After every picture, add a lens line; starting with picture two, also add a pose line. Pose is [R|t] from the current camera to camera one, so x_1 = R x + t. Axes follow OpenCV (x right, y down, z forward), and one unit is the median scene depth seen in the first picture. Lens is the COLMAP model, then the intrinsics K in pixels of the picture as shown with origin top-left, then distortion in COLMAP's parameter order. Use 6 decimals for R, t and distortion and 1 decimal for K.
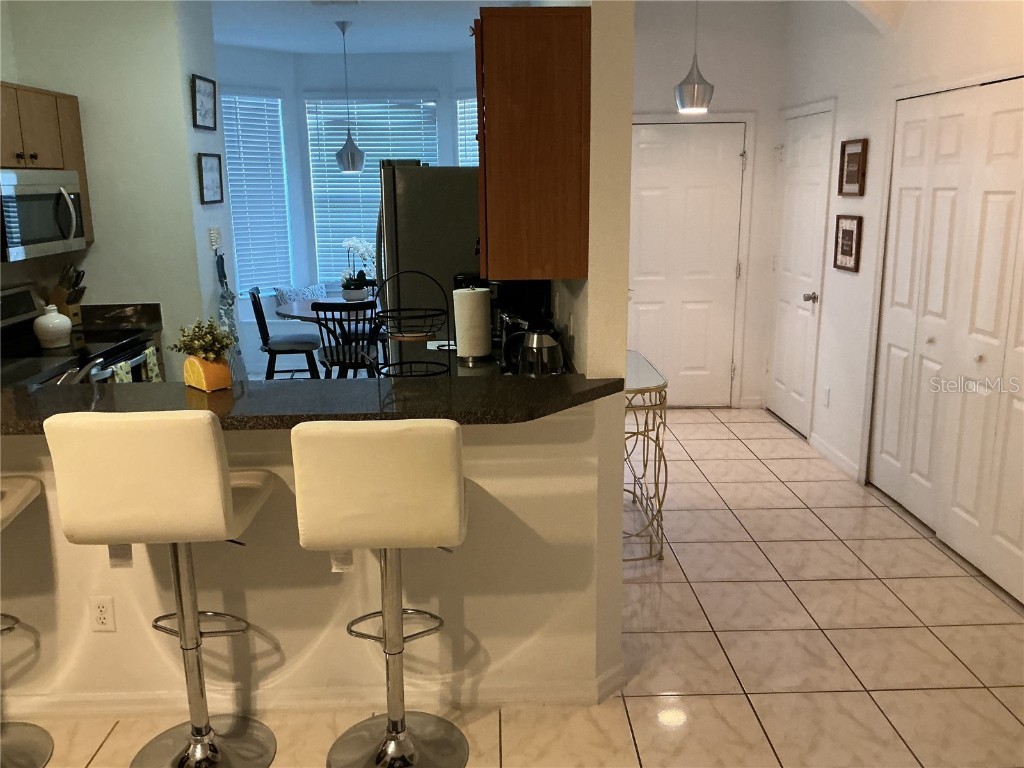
lens RADIAL K [[852.8, 0, 518.8], [0, 852.8, 382.1], [0, 0, 1]] dist [0.103399, -0.209622]
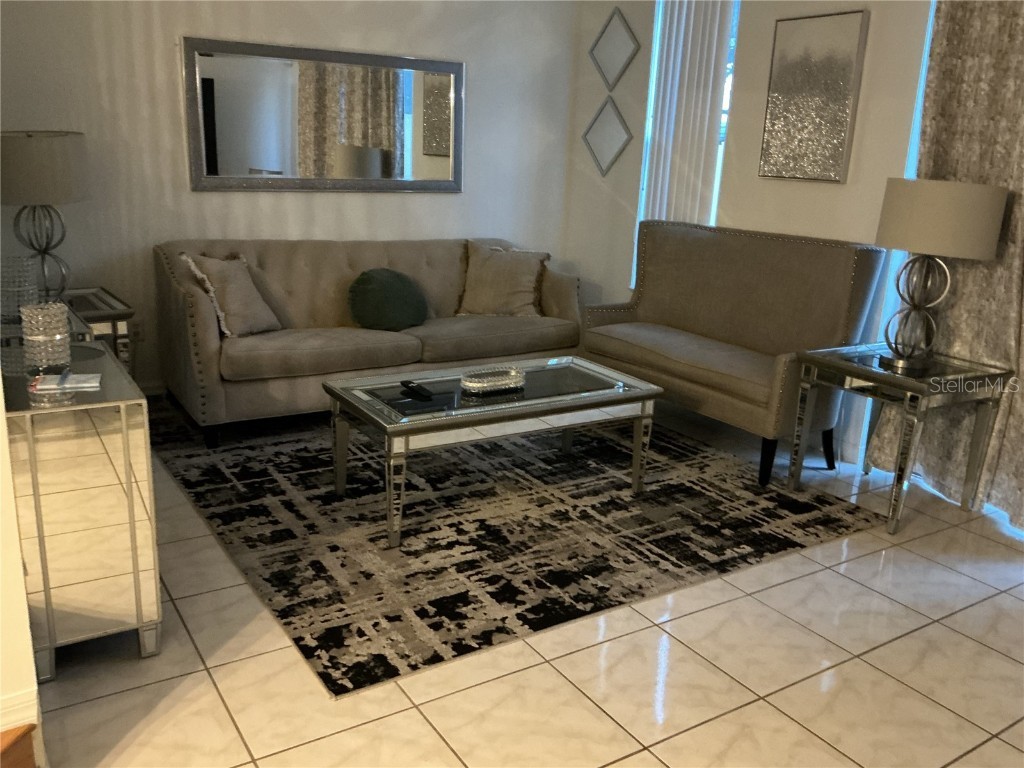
lens RADIAL K [[852.8, 0, 522.6], [0, 852.8, 387.7], [0, 0, 1]] dist [0.103399, -0.209622]
pose [[-0.510061, -0.246400, 0.824090, -0.039201], [0.152354, 0.917060, 0.368496, -0.216939], [-0.846537, 0.313509, -0.430217, 1.328282]]
